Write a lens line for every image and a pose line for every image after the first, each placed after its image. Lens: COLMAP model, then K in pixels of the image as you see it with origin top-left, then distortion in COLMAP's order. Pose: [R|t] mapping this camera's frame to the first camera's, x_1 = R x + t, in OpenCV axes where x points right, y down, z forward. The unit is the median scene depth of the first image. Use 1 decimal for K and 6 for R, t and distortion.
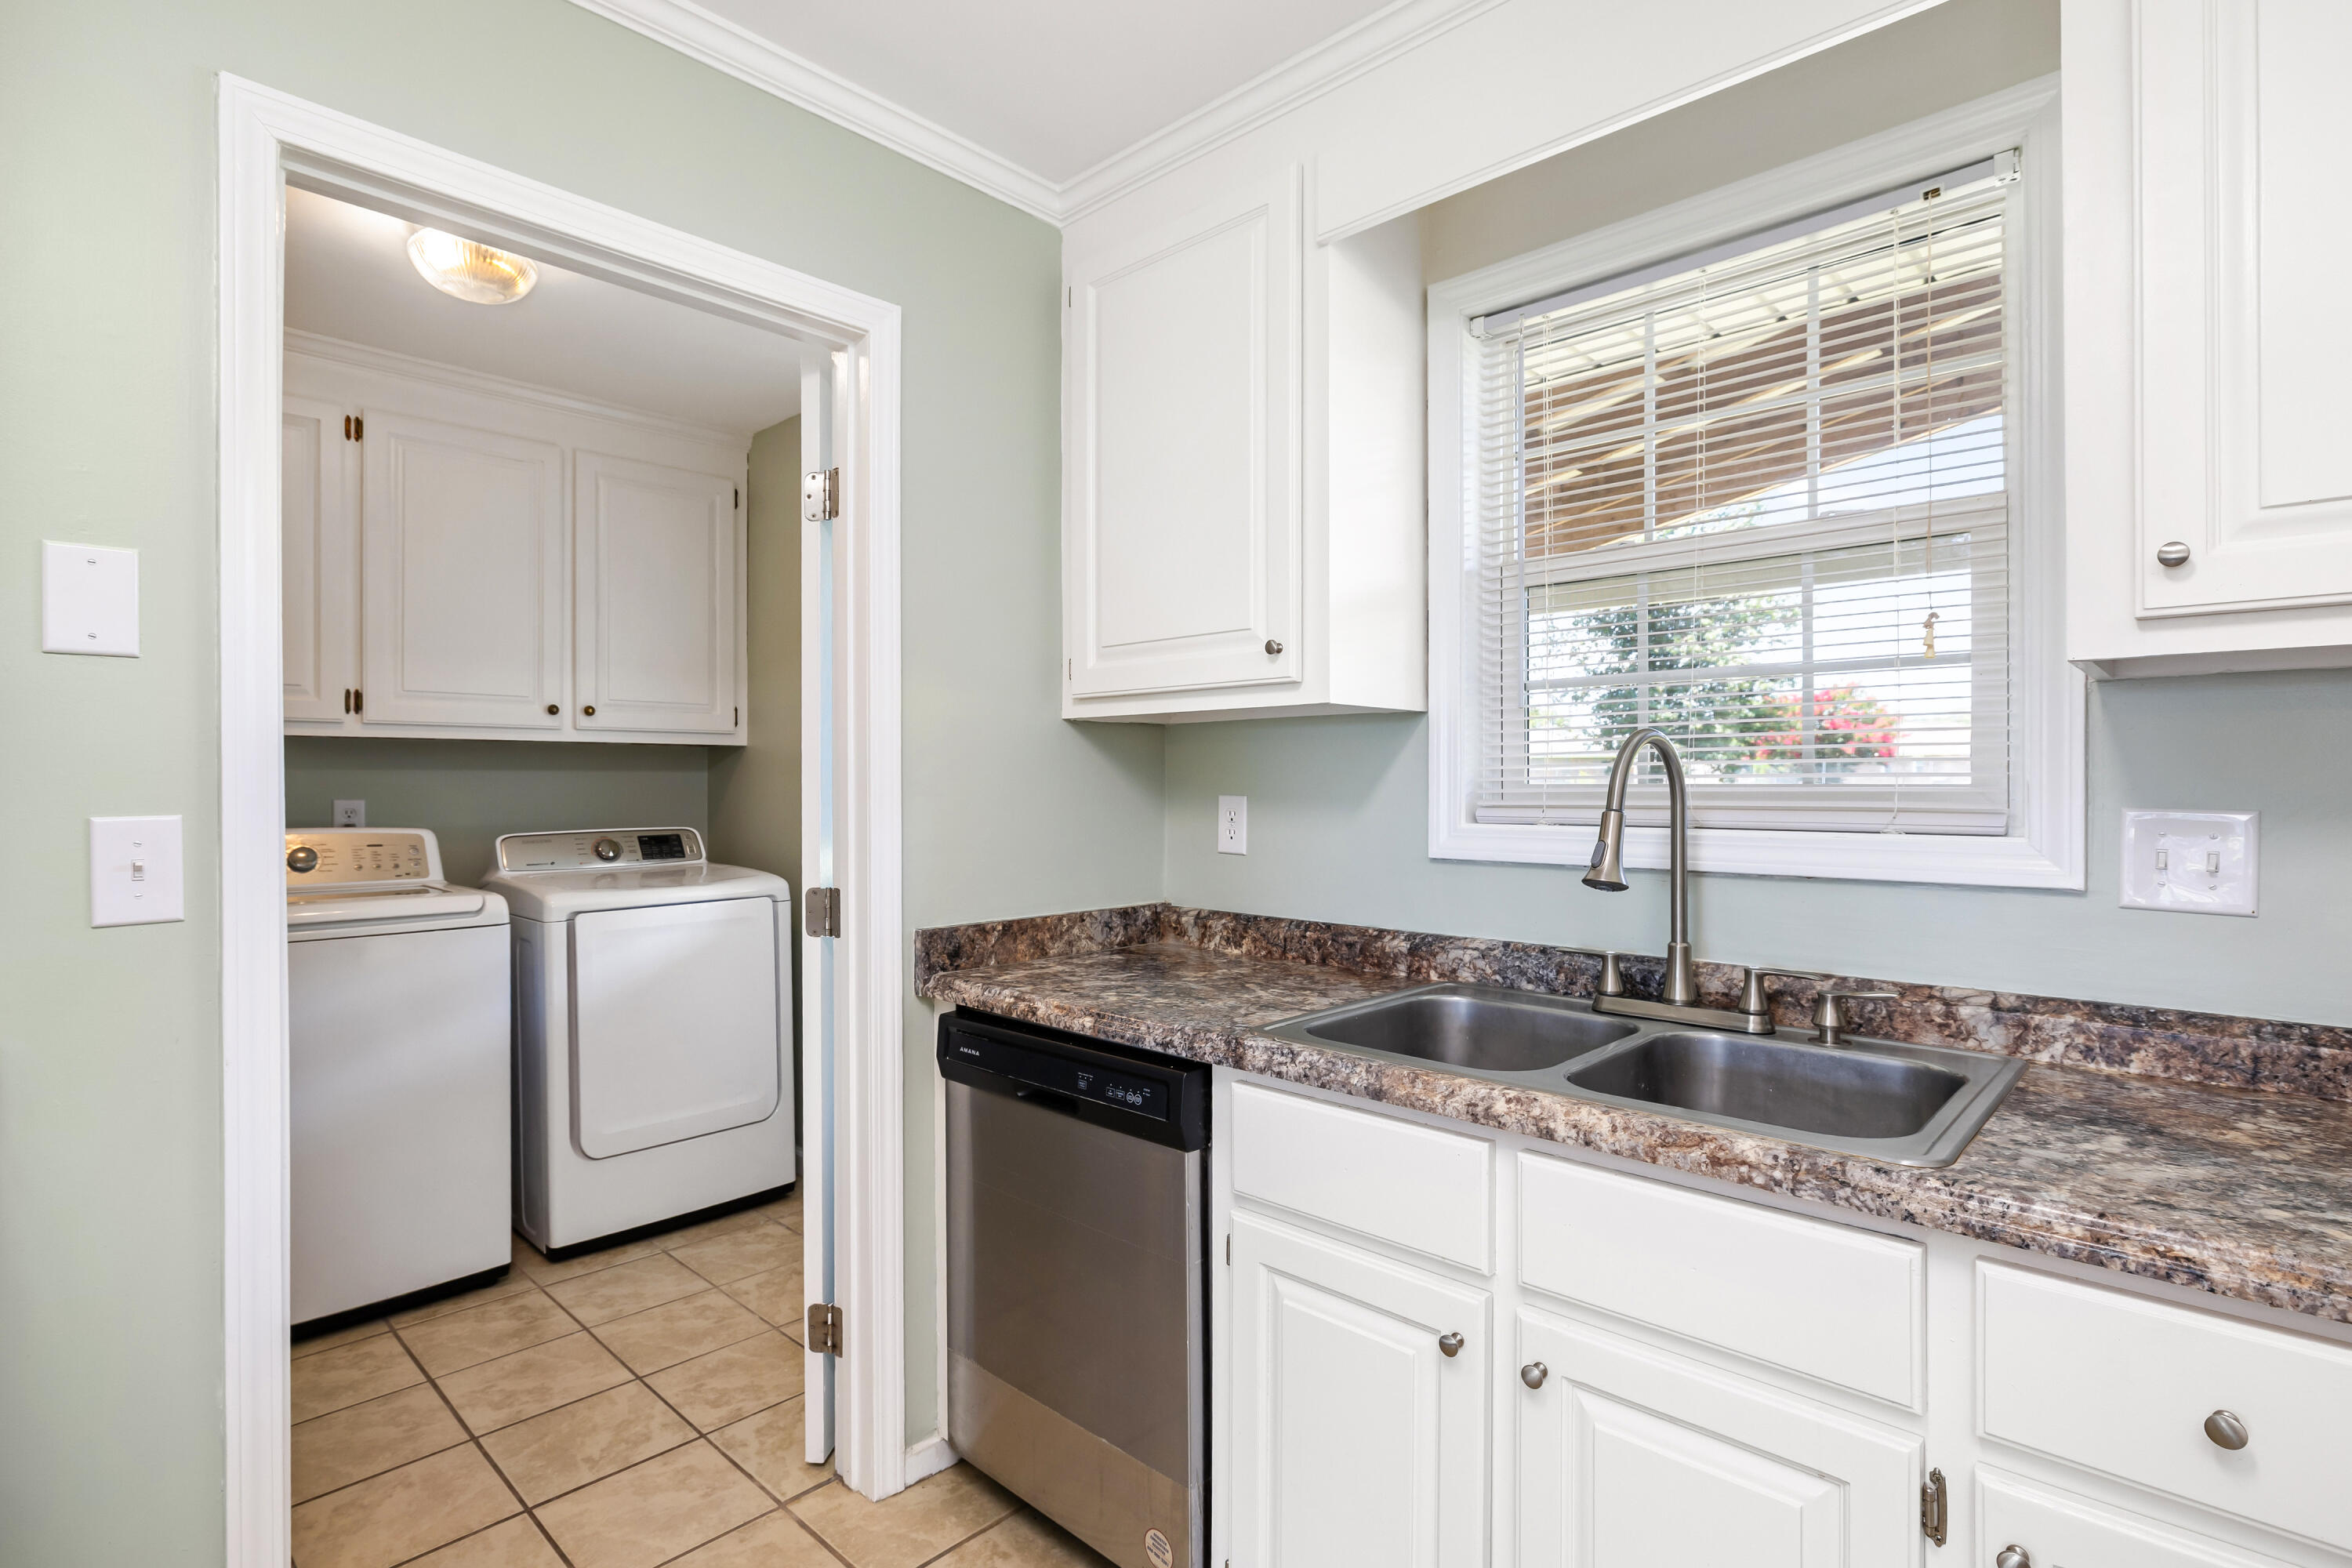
lens RADIAL K [[1153.3, 0, 1185.3], [0, 1153.3, 787.4], [0, 0, 1]] dist [-0.016081, -0.000150]
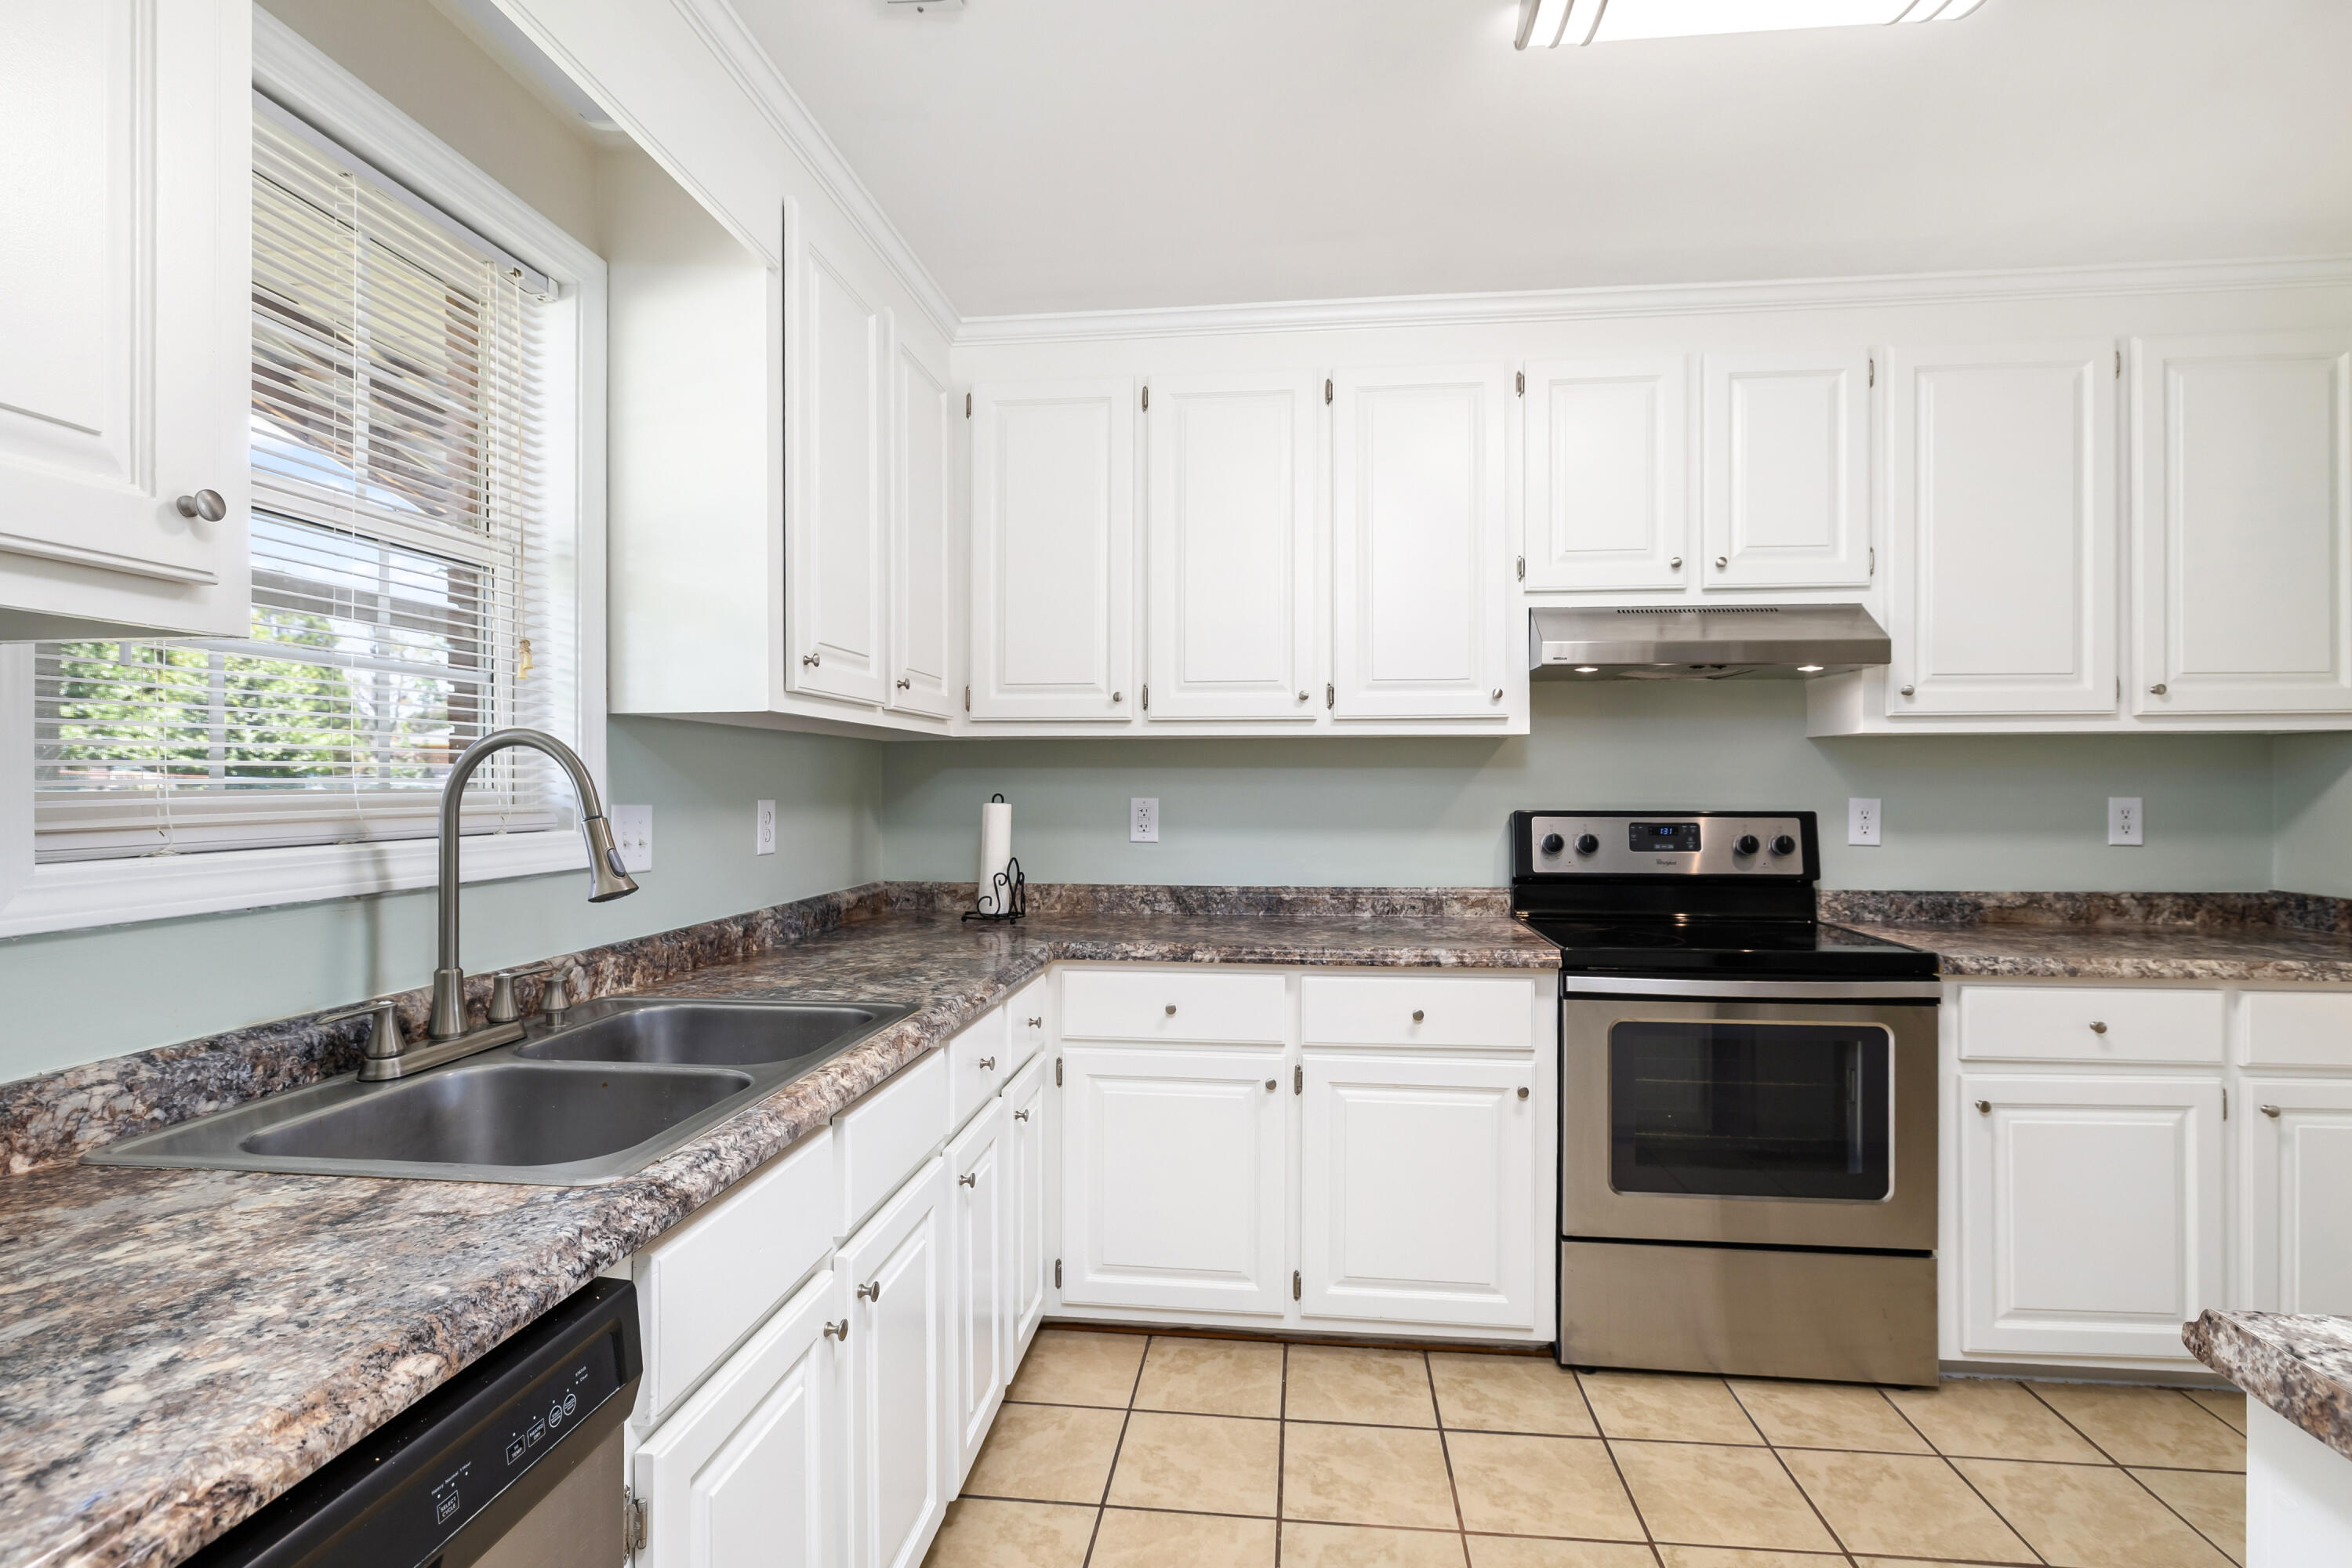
lens RADIAL K [[1153.3, 0, 1182.9], [0, 1153.3, 783.1], [0, 0, 1]] dist [-0.016081, -0.000150]
pose [[-0.601664, 0.002712, 0.798744, -0.263973], [0.011722, 0.999917, 0.005435, -0.001652], [-0.798663, 0.012633, -0.601646, 0.469932]]
